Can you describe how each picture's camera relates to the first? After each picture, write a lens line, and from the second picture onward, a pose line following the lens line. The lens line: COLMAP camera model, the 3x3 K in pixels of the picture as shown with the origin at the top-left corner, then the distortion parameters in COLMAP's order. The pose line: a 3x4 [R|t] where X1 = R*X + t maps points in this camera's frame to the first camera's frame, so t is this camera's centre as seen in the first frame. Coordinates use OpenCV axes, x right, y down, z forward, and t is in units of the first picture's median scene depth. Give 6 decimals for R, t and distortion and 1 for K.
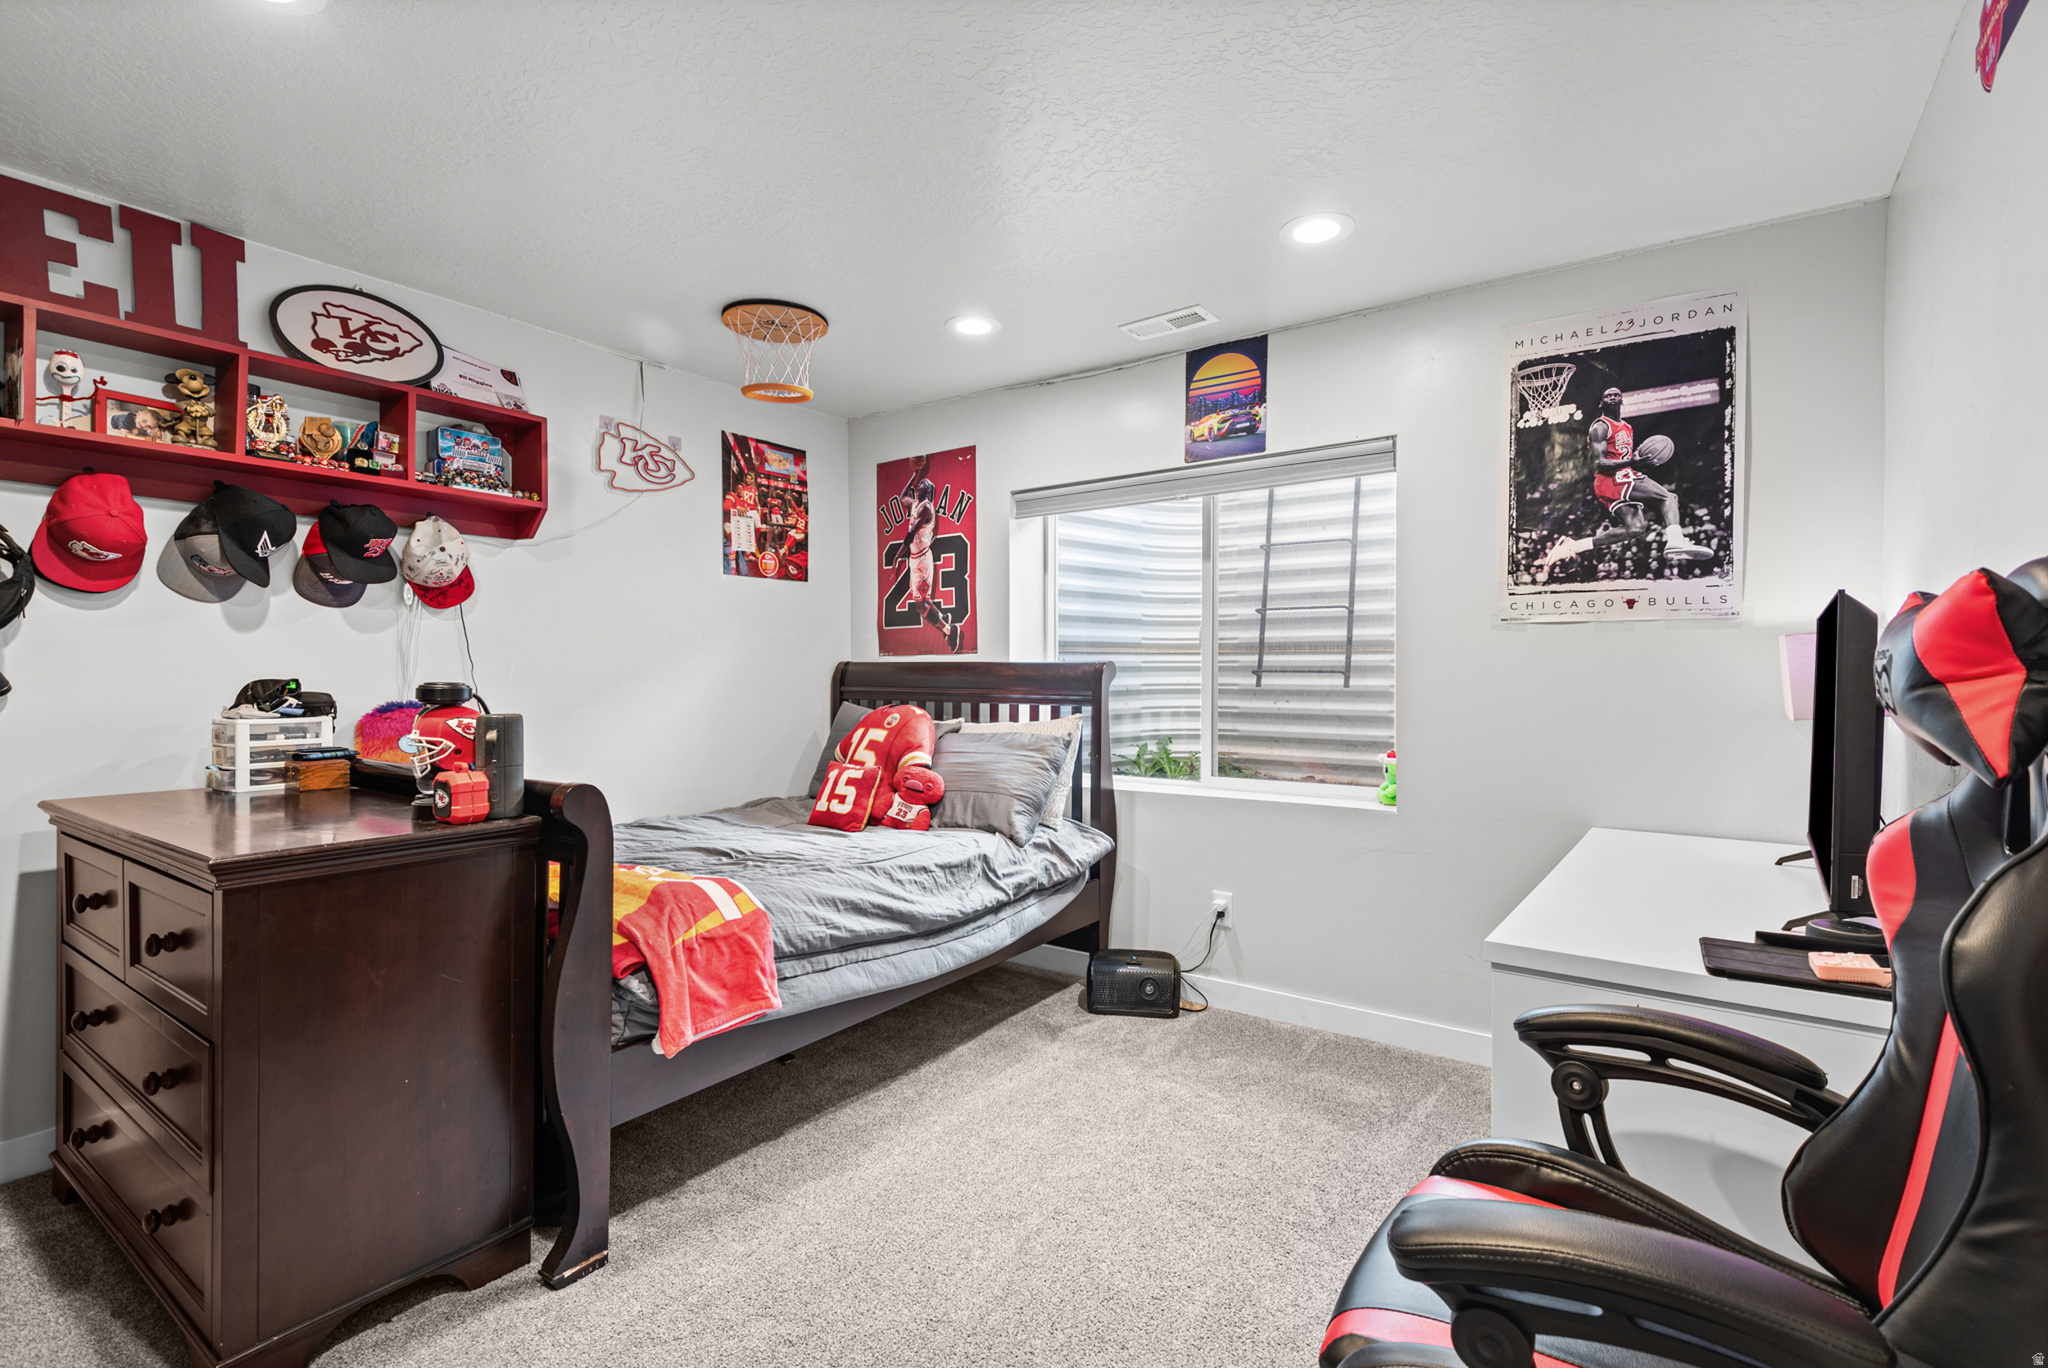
lens RADIAL K [[936.8, 0, 1031.3], [0, 936.8, 688.9], [0, 0, 1]] dist [0.001262, -0.000448]
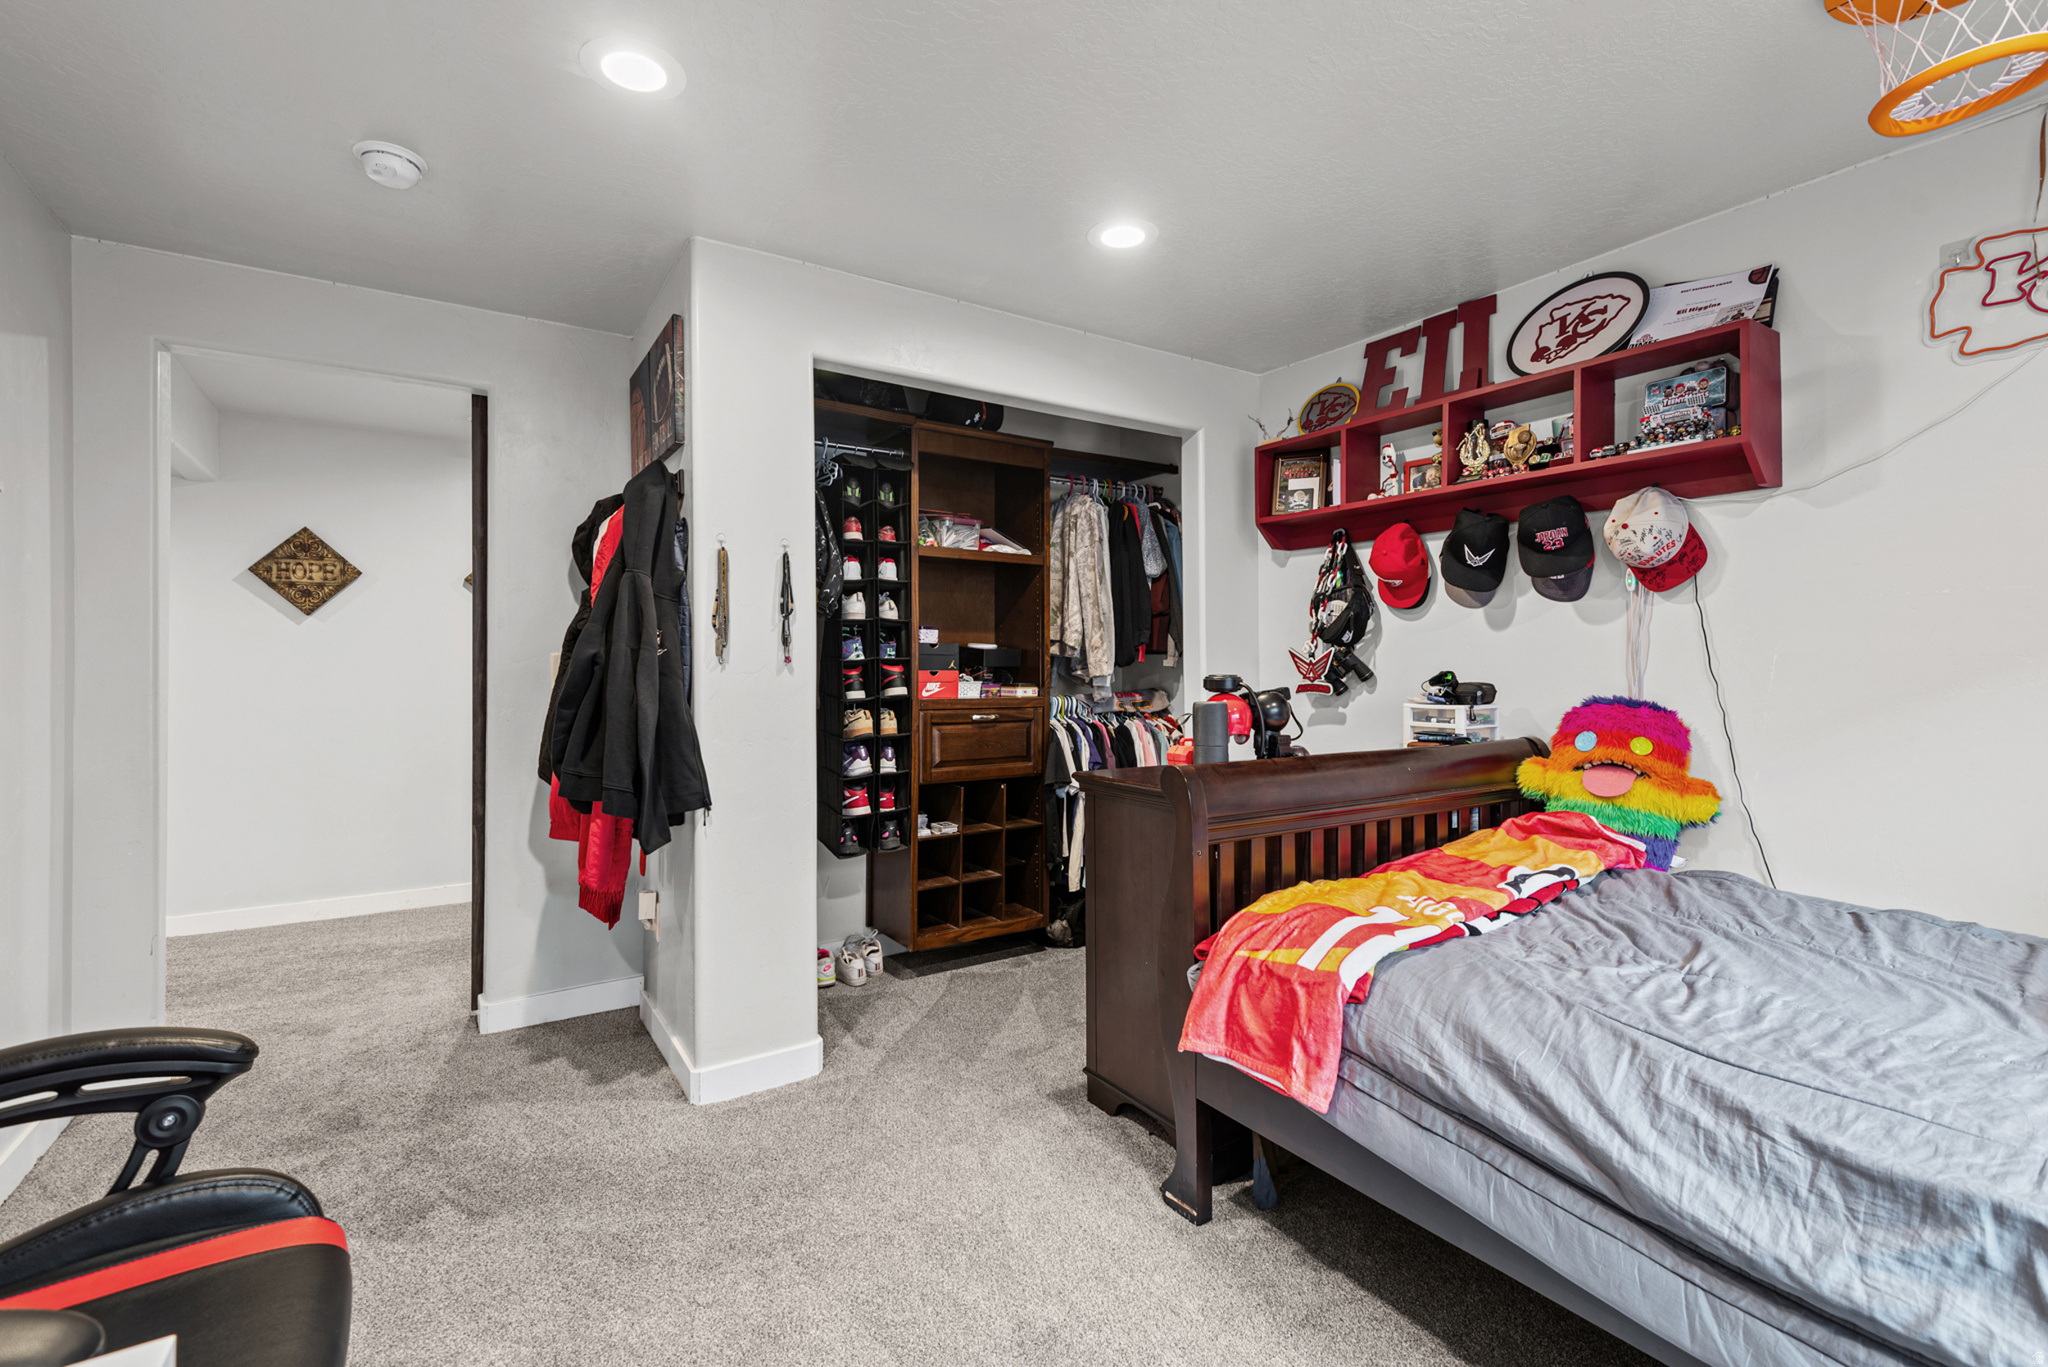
lens RADIAL K [[936.8, 0, 1036.2], [0, 936.8, 664.4], [0, 0, 1]] dist [0.001262, -0.000448]
pose [[-0.388728, -0.004409, -0.921342, 0.424080], [-0.017104, 0.999851, 0.002432, -0.012559], [0.921194, 0.016704, -0.388745, 0.885148]]
